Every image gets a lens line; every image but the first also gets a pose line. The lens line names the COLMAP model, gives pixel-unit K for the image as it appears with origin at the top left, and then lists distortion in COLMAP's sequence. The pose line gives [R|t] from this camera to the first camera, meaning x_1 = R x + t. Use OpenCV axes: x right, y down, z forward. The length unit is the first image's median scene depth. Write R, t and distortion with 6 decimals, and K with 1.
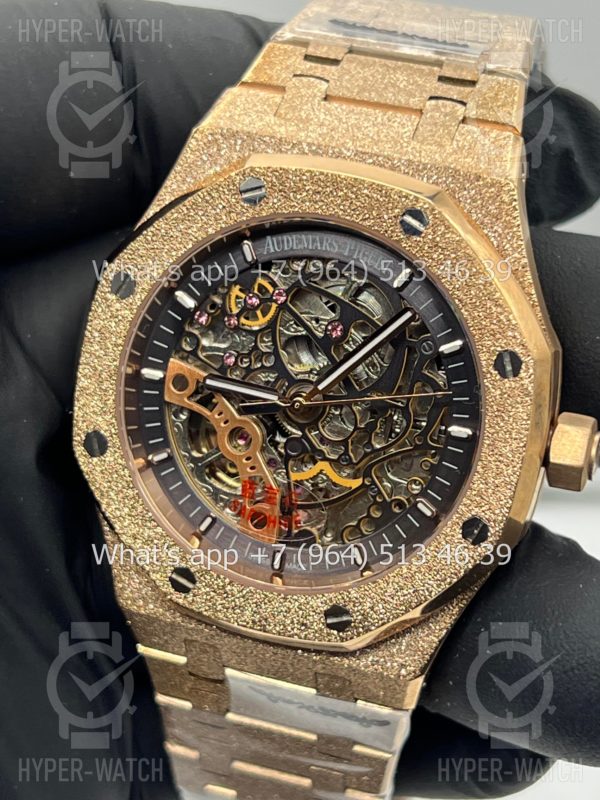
lens RADIAL K [[1891.3, 0, 300.0], [0, 1891.3, 400.0], [0, 0, 1]] dist [0.268940, 0.188114]
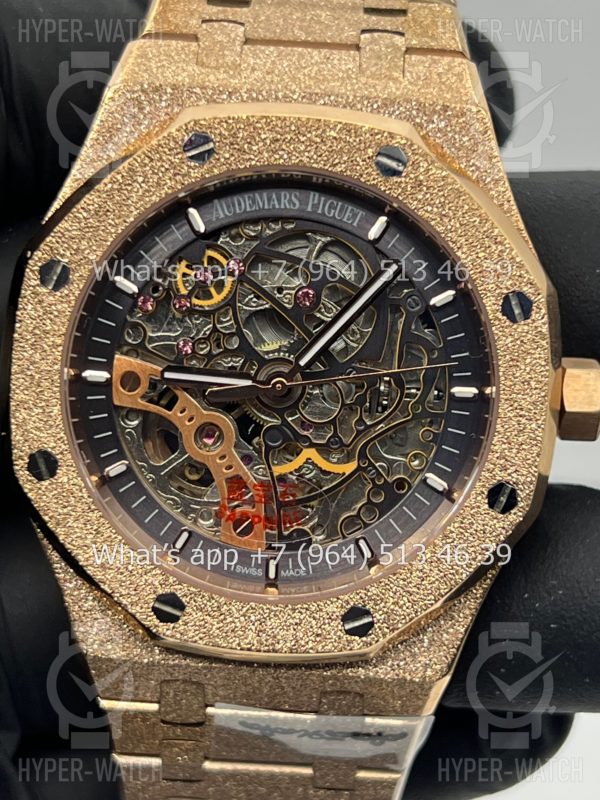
lens RADIAL K [[1891.3, 0, 300.0], [0, 1891.3, 400.0], [0, 0, 1]] dist [0.268940, 0.188114]
pose [[0.962173, -0.126589, 0.241244, -0.201136], [0.136345, 0.990368, -0.024114, 0.030886], [-0.235868, 0.056094, 0.970165, 0.149372]]
